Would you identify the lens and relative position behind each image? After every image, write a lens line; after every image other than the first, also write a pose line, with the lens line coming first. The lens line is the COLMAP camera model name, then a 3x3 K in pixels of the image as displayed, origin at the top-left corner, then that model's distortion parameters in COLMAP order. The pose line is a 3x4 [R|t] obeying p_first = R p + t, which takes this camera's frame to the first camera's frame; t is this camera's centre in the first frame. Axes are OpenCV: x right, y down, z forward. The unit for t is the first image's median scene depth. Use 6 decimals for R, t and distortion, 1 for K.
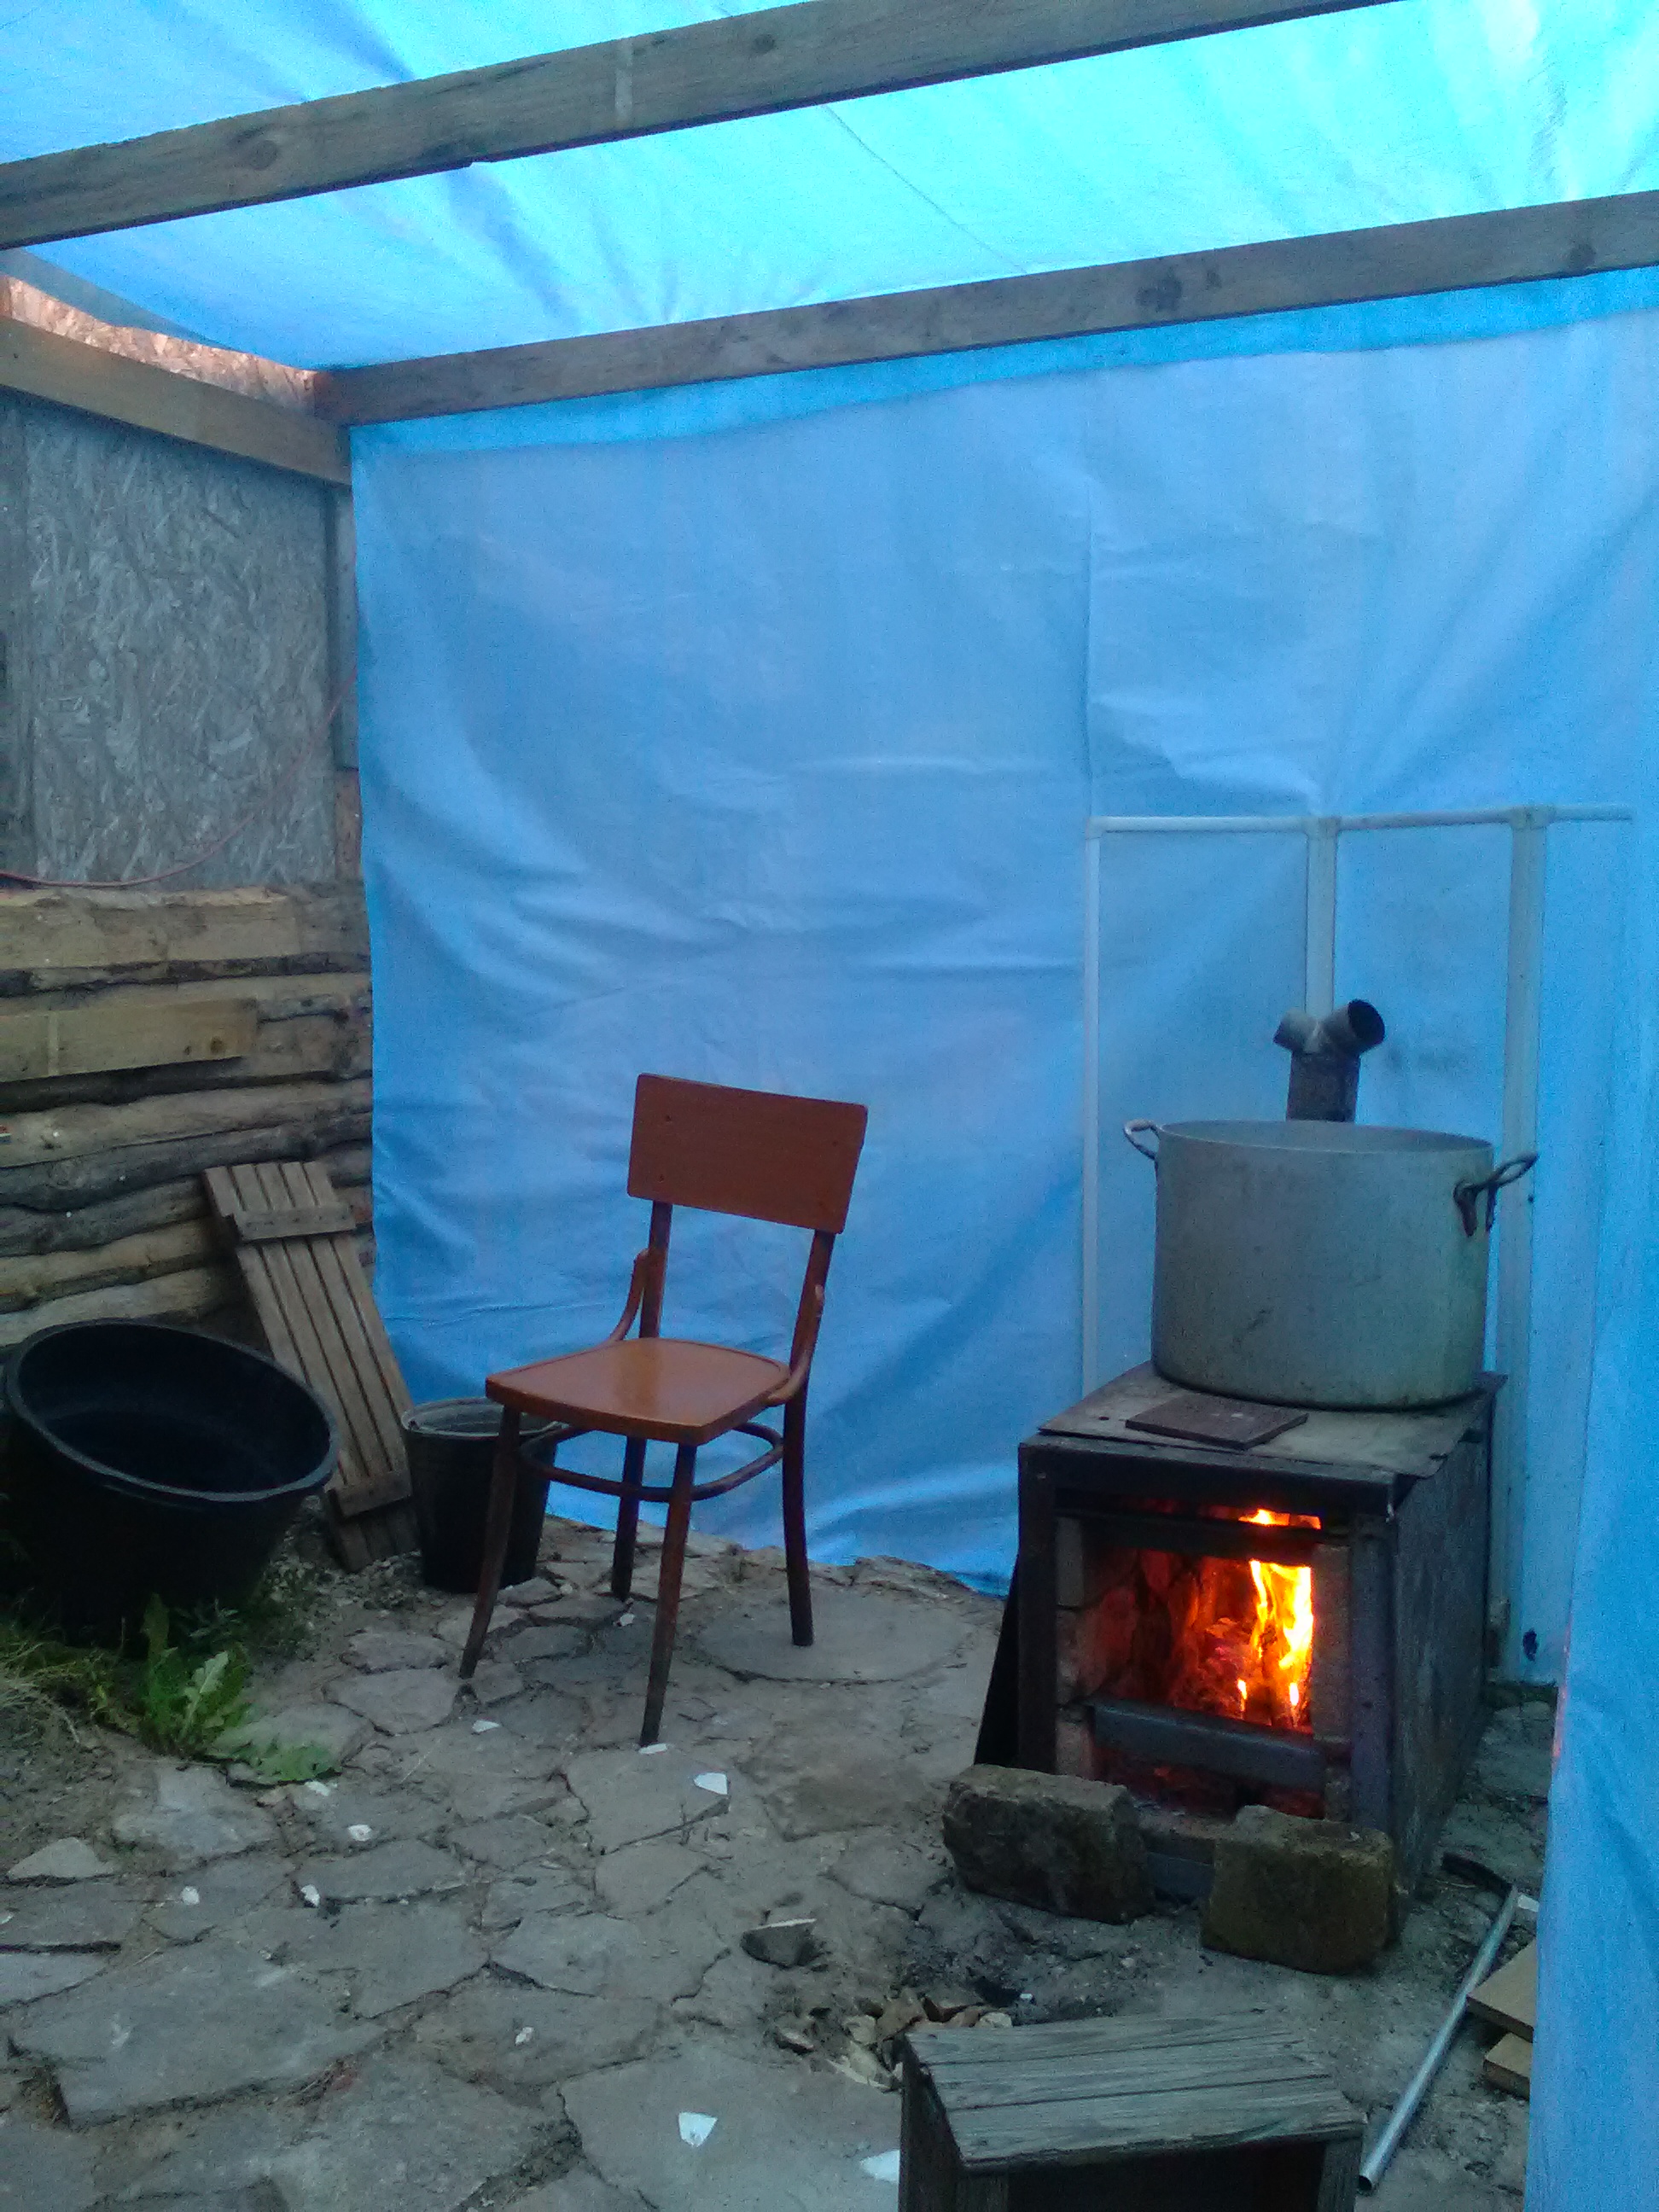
lens RADIAL K [[2061.1, 0, 830.0], [0, 2061.1, 1122.4], [0, 0, 1]] dist [-0.009984, 0.000000]
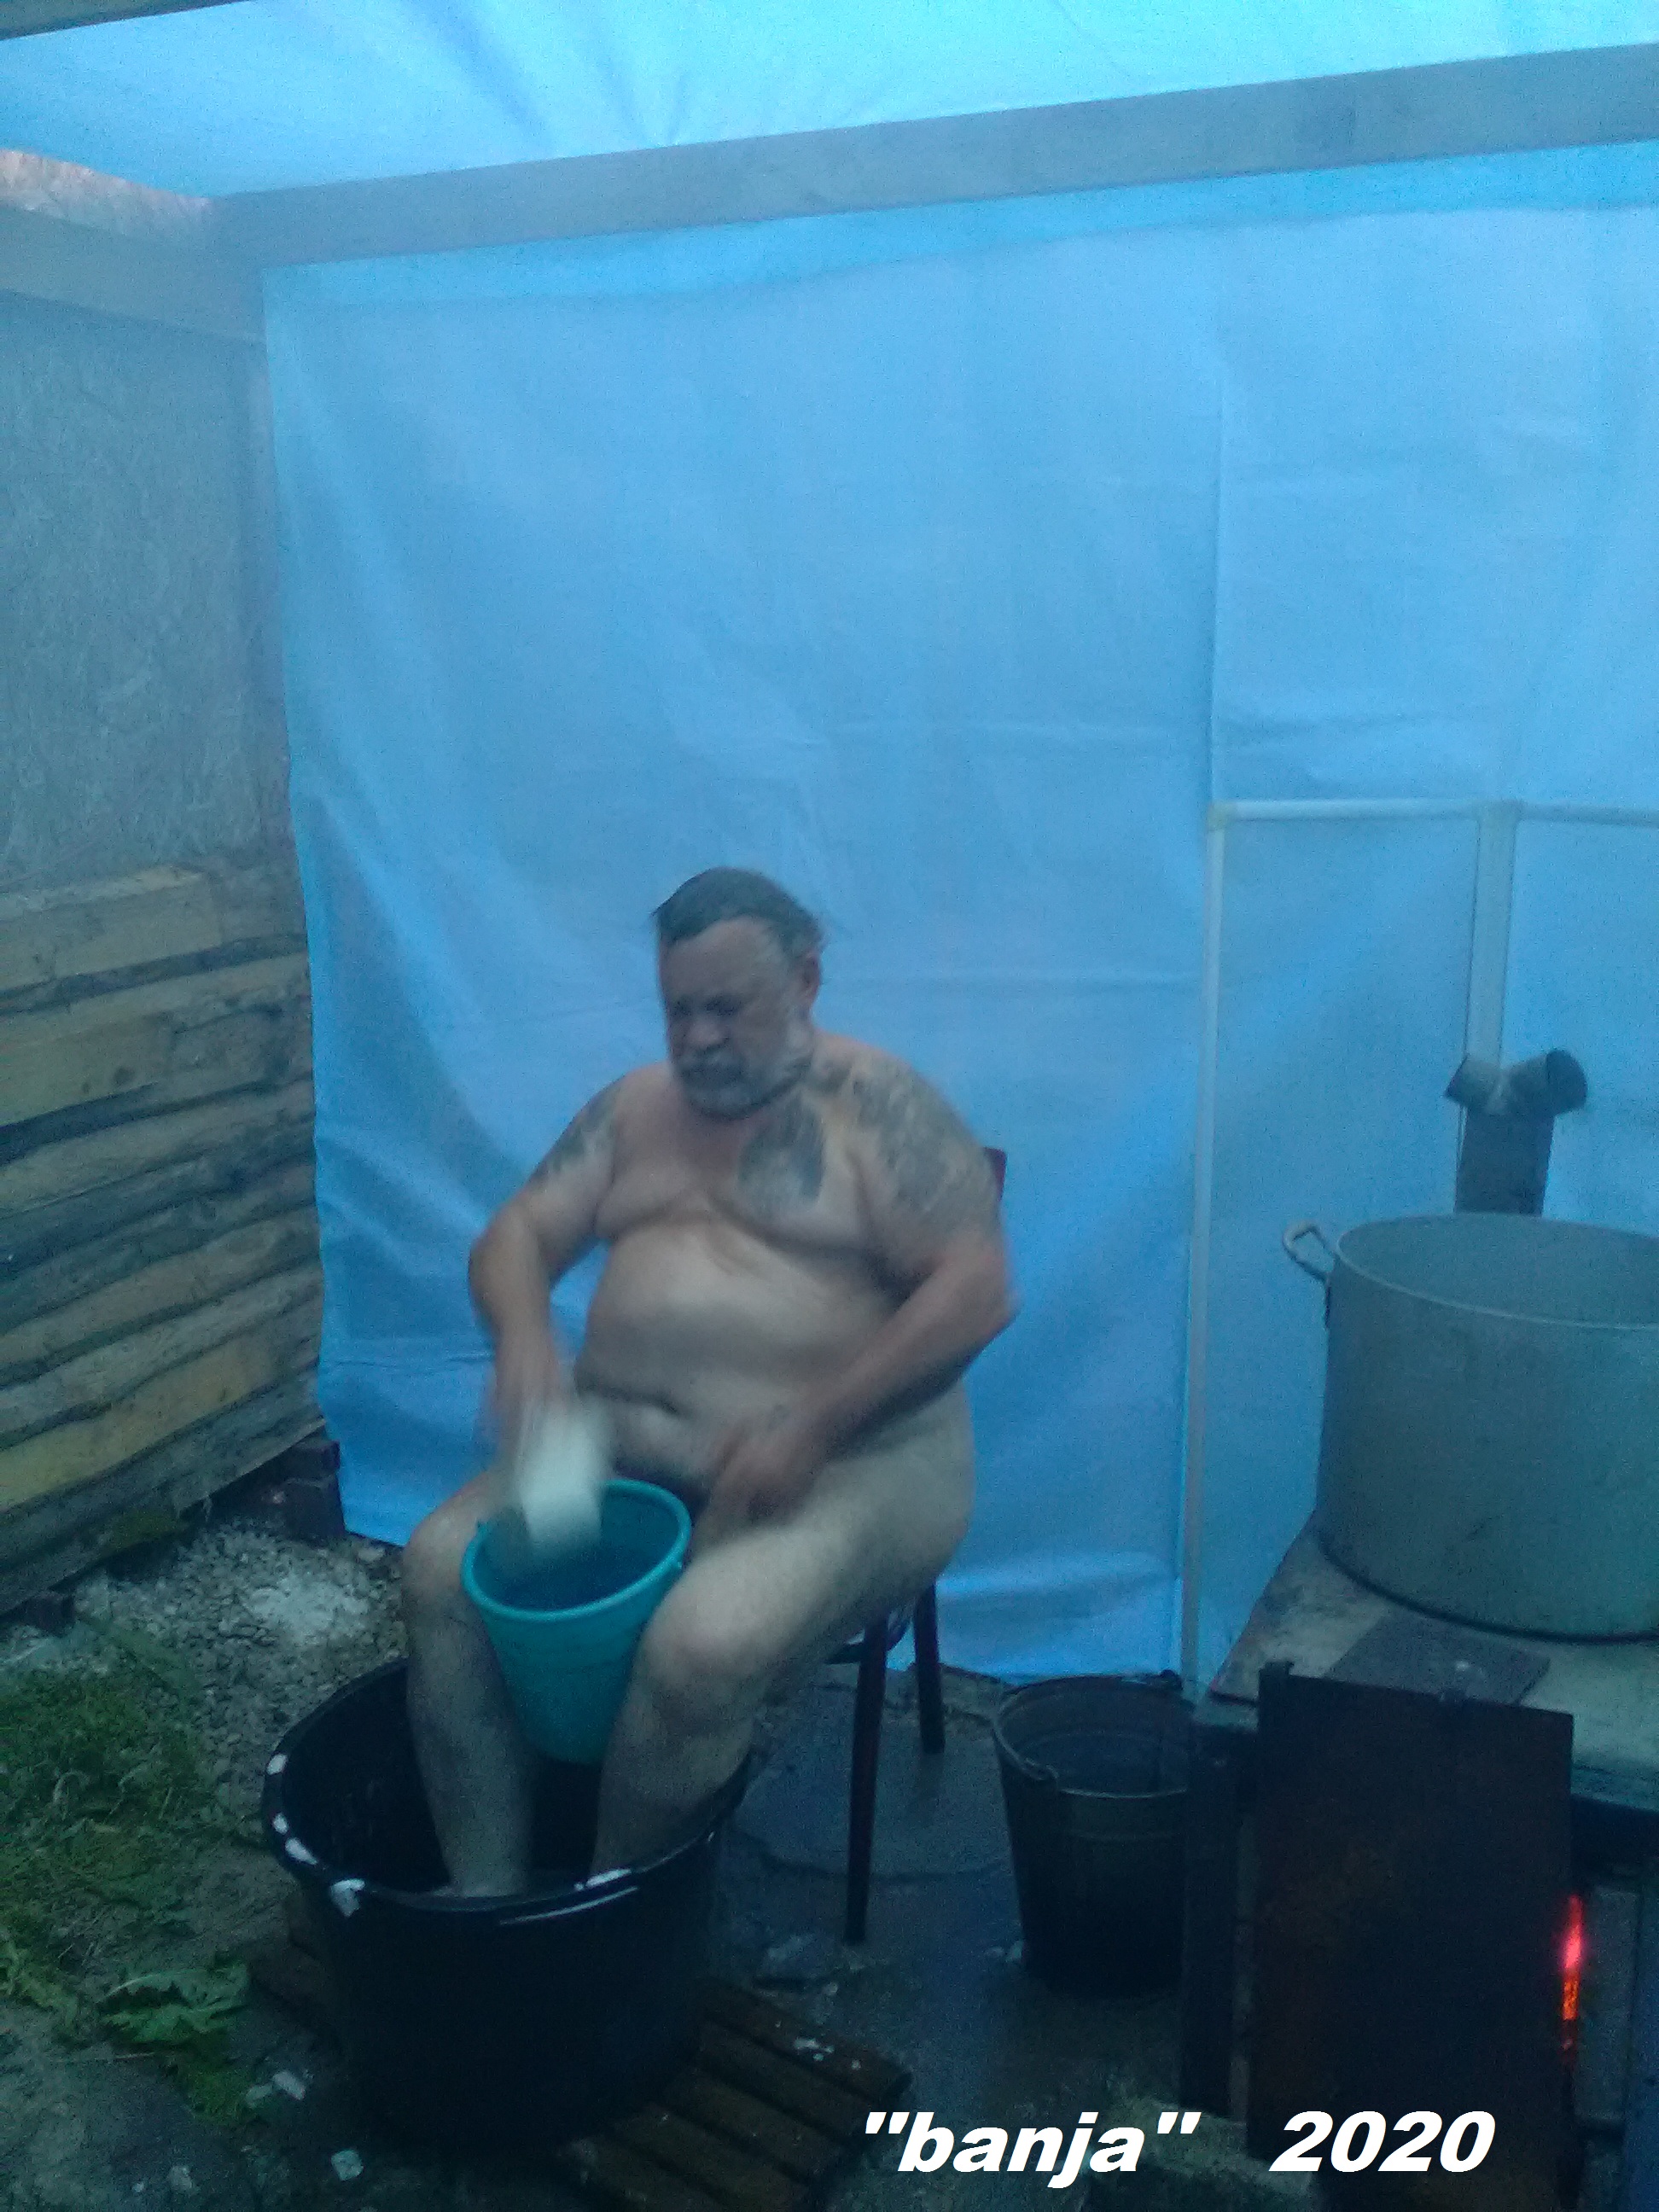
lens RADIAL K [[2061.1, 0, 822.5], [0, 2061.1, 1093.7], [0, 0, 1]] dist [-0.009984, 0.000000]
pose [[0.999350, -0.006730, 0.035411, -0.051059], [0.002794, 0.993921, 0.110059, -0.115086], [-0.035937, -0.109888, 0.993294, 0.184126]]
